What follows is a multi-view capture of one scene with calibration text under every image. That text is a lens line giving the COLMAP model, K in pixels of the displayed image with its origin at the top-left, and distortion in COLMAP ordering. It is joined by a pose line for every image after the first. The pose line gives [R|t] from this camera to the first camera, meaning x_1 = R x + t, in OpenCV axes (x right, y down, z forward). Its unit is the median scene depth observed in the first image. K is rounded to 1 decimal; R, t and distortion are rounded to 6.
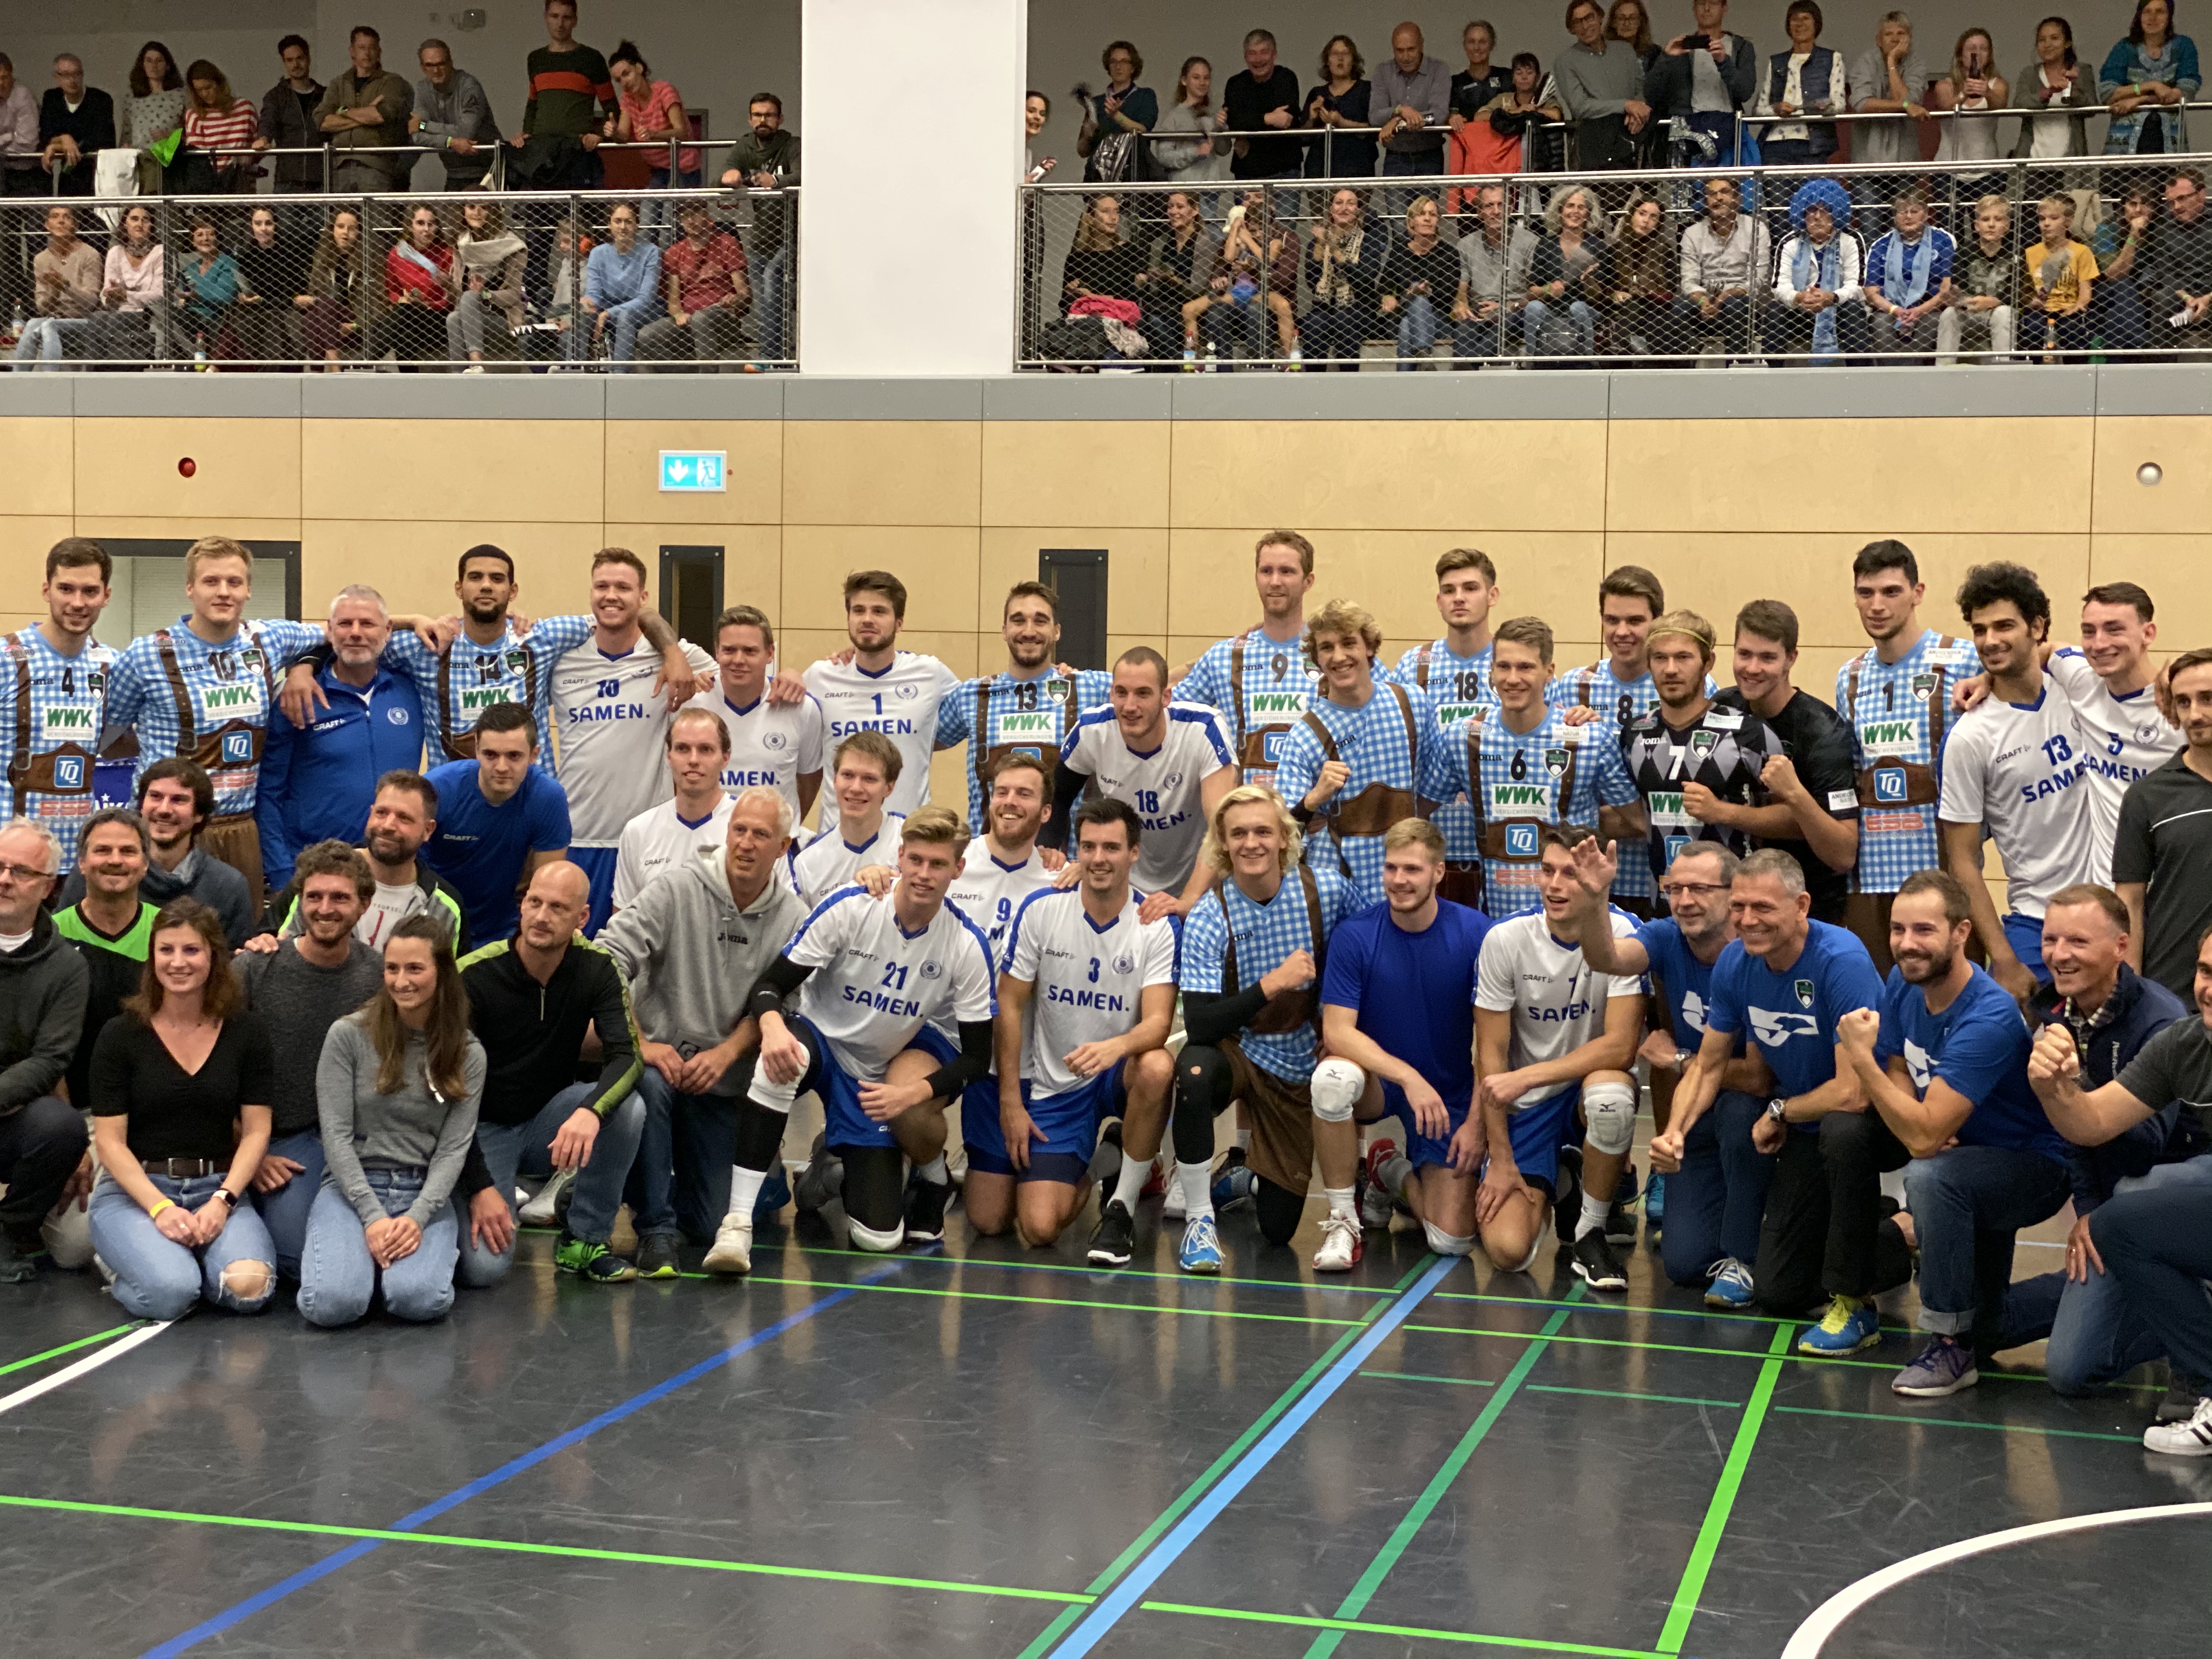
lens RADIAL K [[3280.7, 0, 1106.0], [0, 3280.7, 829.5], [0, 0, 1]] dist [0.161072, -0.322313]
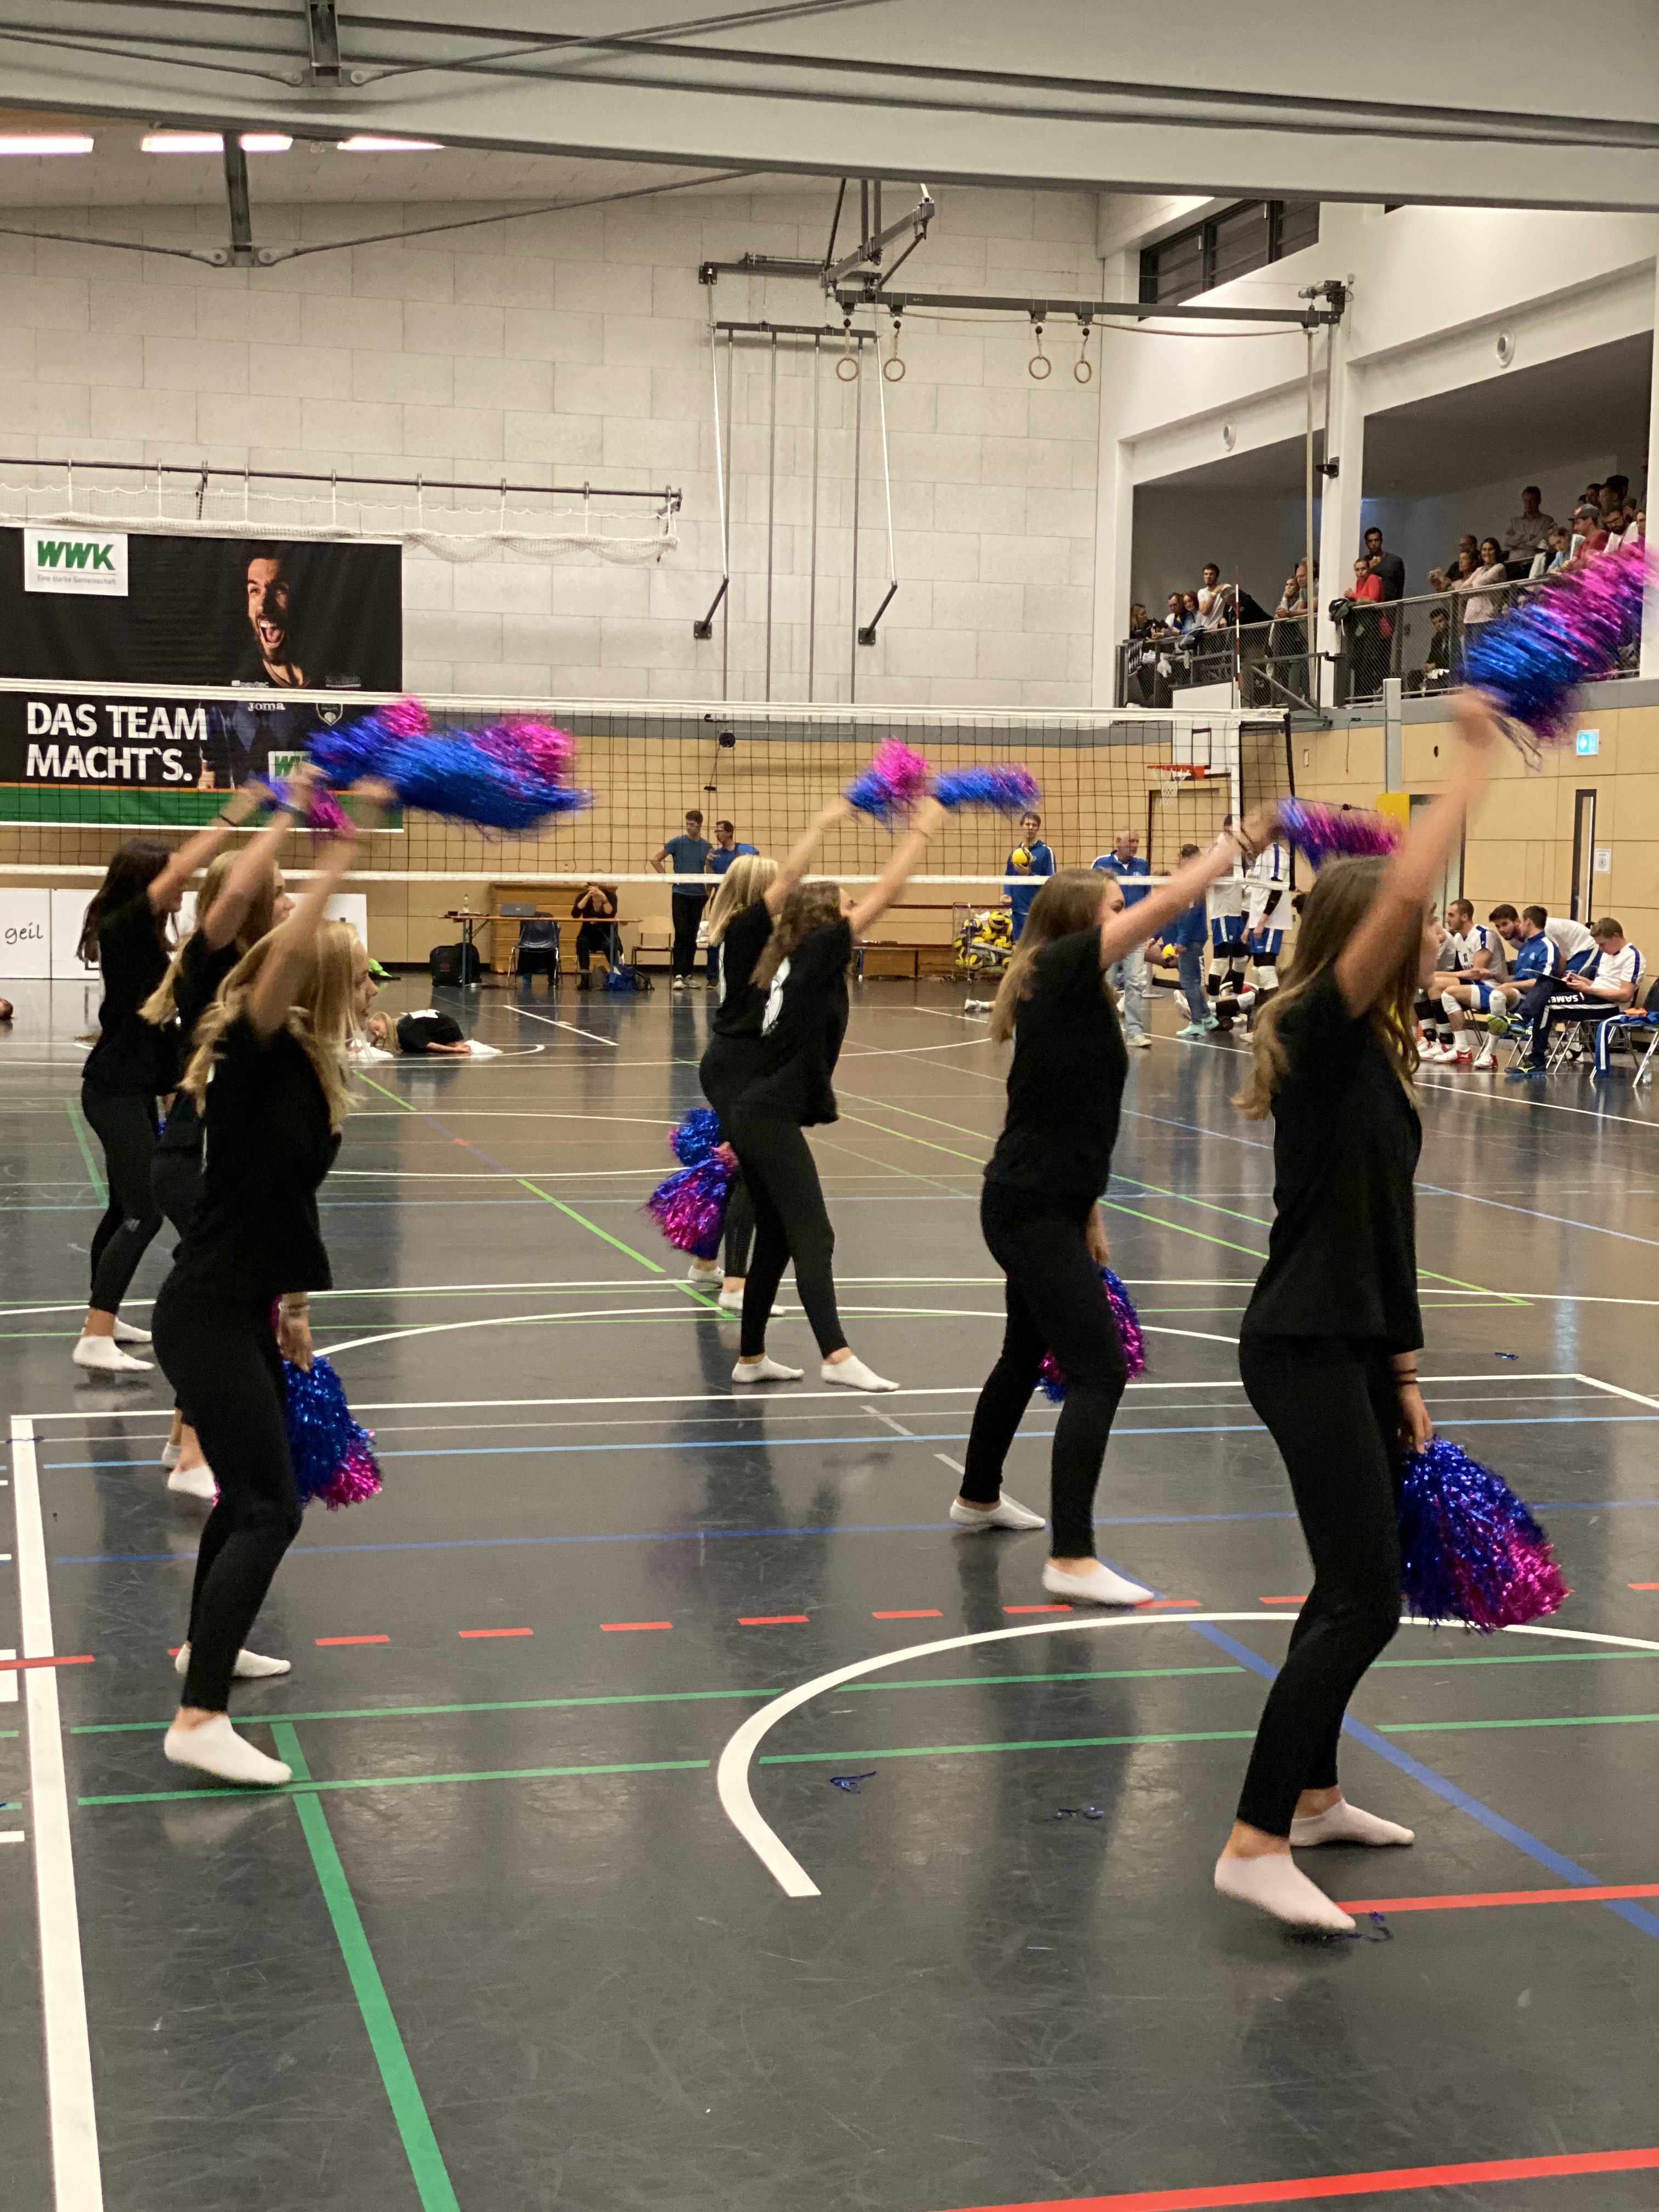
lens RADIAL K [[3280.7, 0, 829.5], [0, 3280.7, 1106.0], [0, 0, 1]] dist [0.161072, -0.322313]
pose [[0.502353, 0.060664, -0.862532, 1.090092], [-0.058164, 0.997647, 0.036291, 0.030567], [0.862704, 0.031938, 0.504700, -0.125764]]
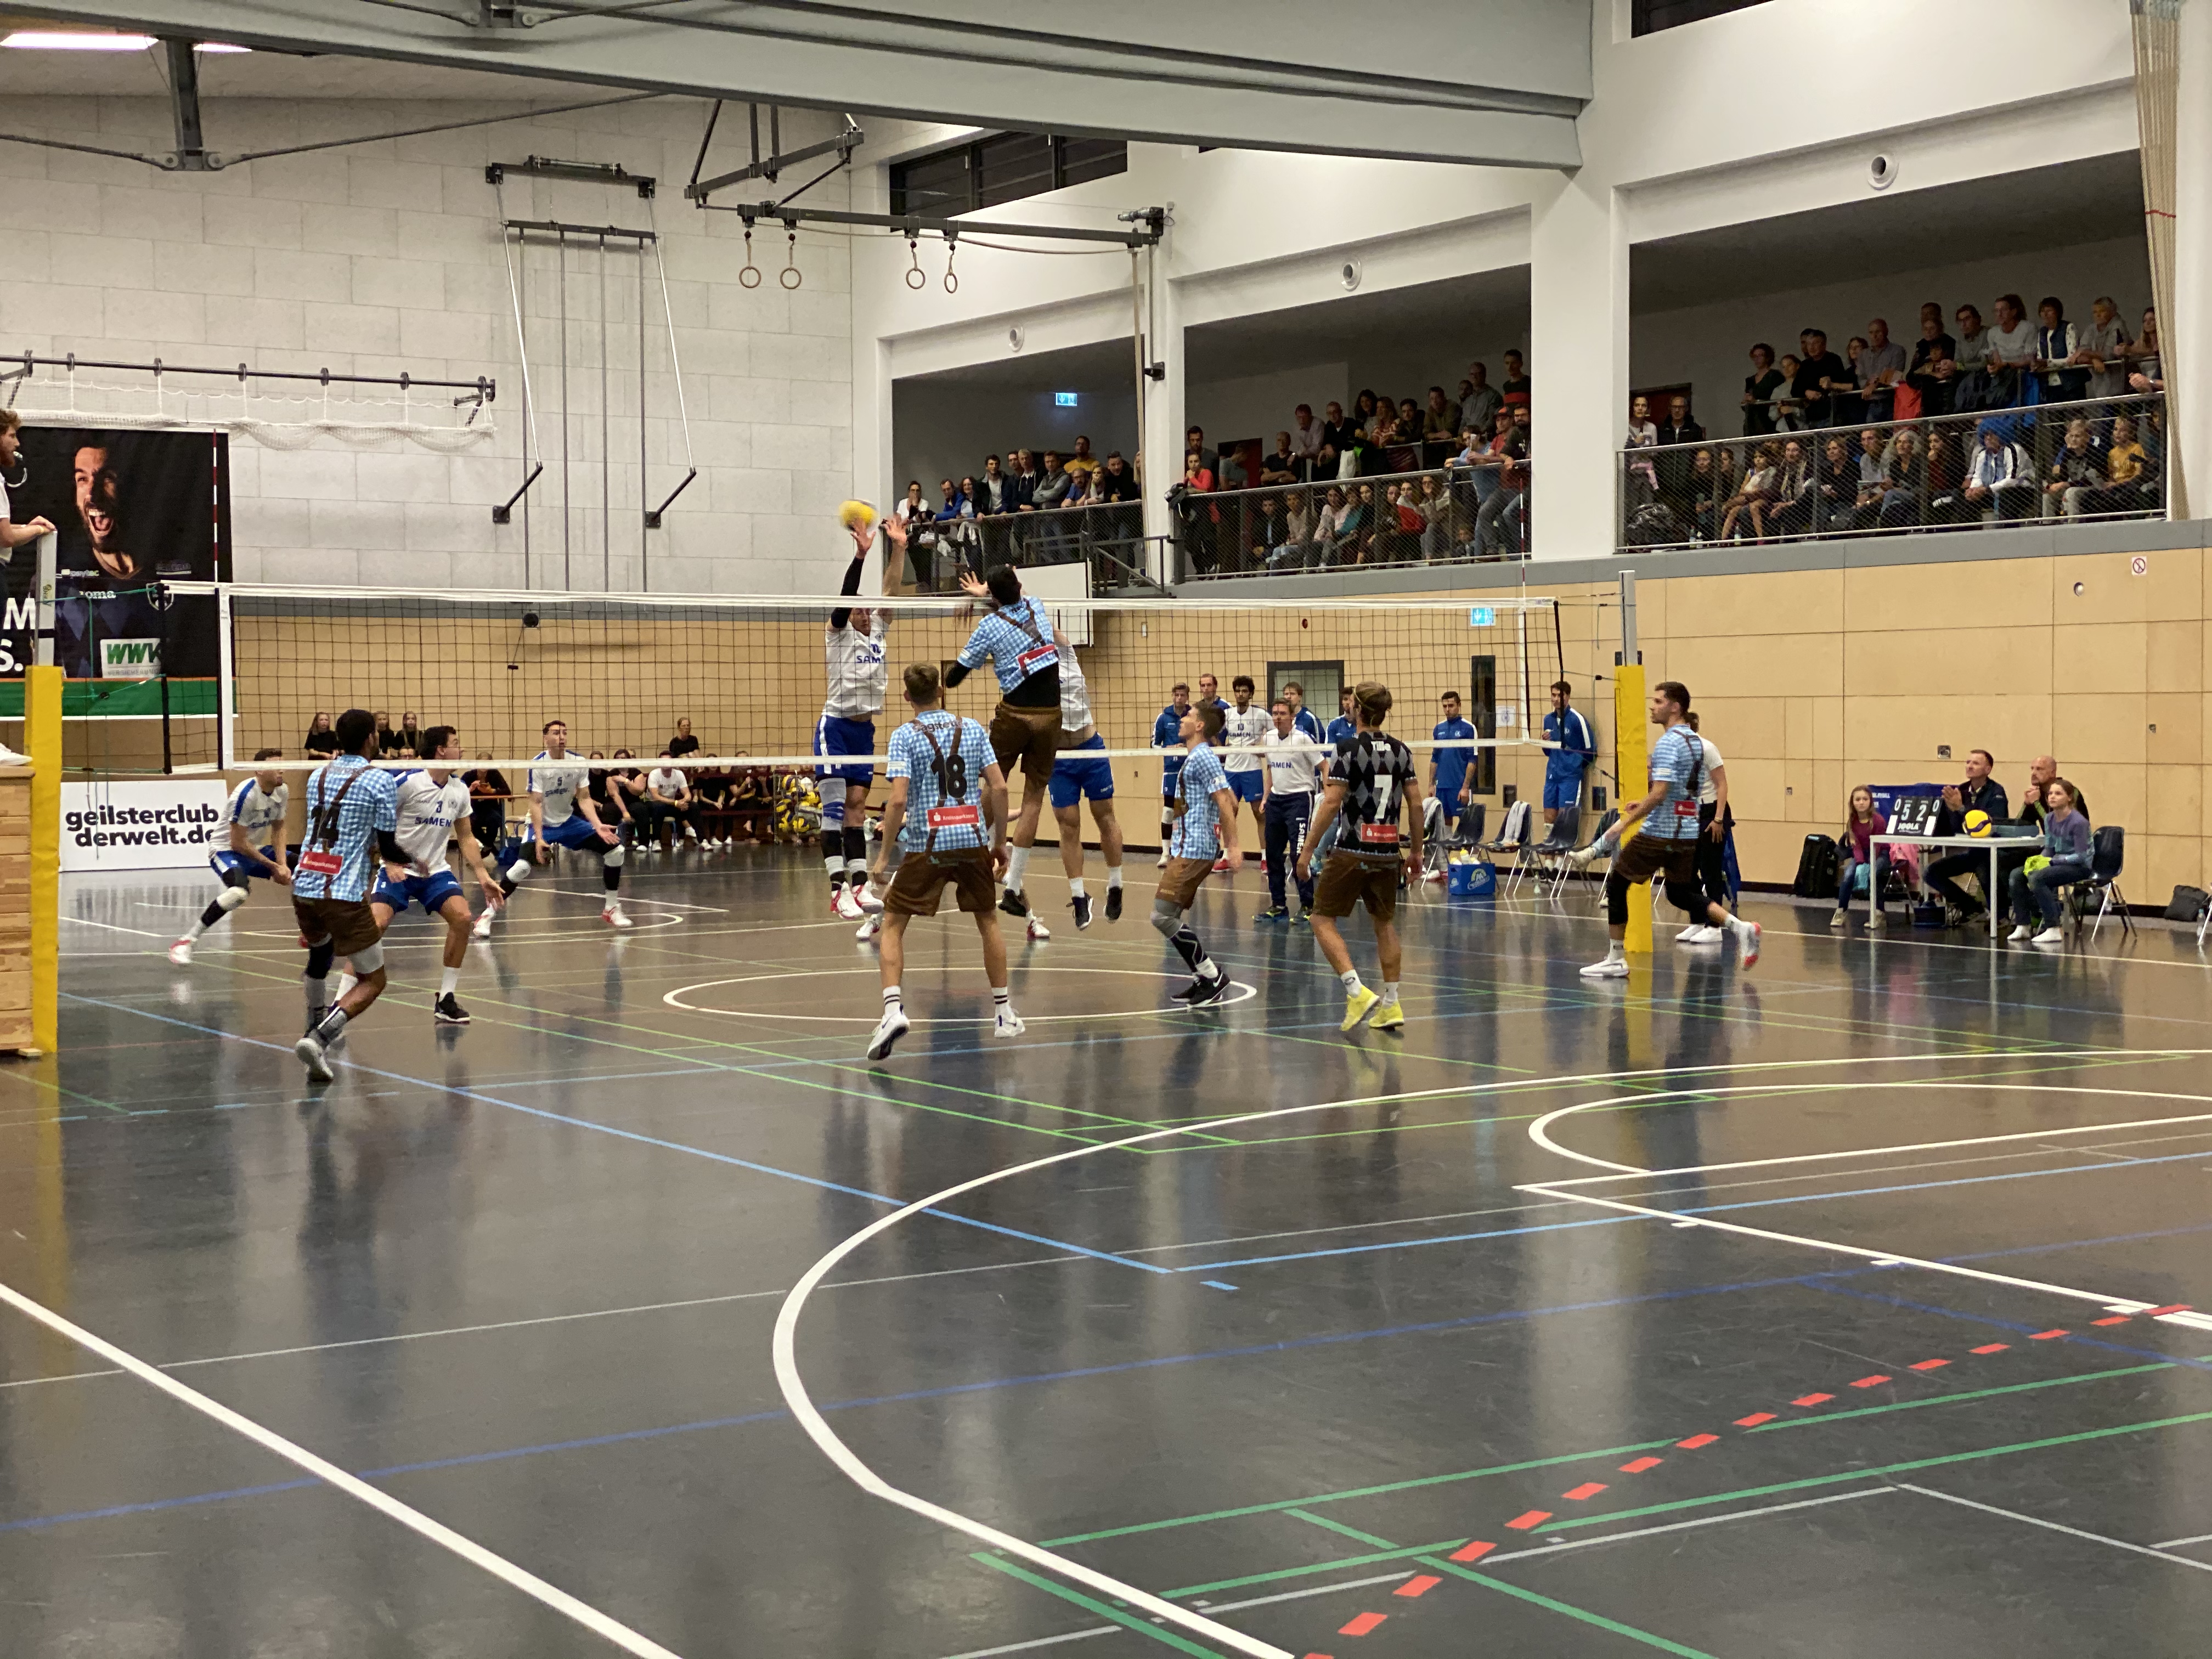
lens RADIAL K [[3280.7, 0, 1106.0], [0, 3280.7, 829.5], [0, 0, 1]] dist [0.161072, -0.322313]
pose [[0.745543, 0.001891, -0.666455, 0.954731], [-0.017159, 0.999719, -0.016358, 0.045836], [0.666237, 0.023631, 0.745366, -0.523643]]
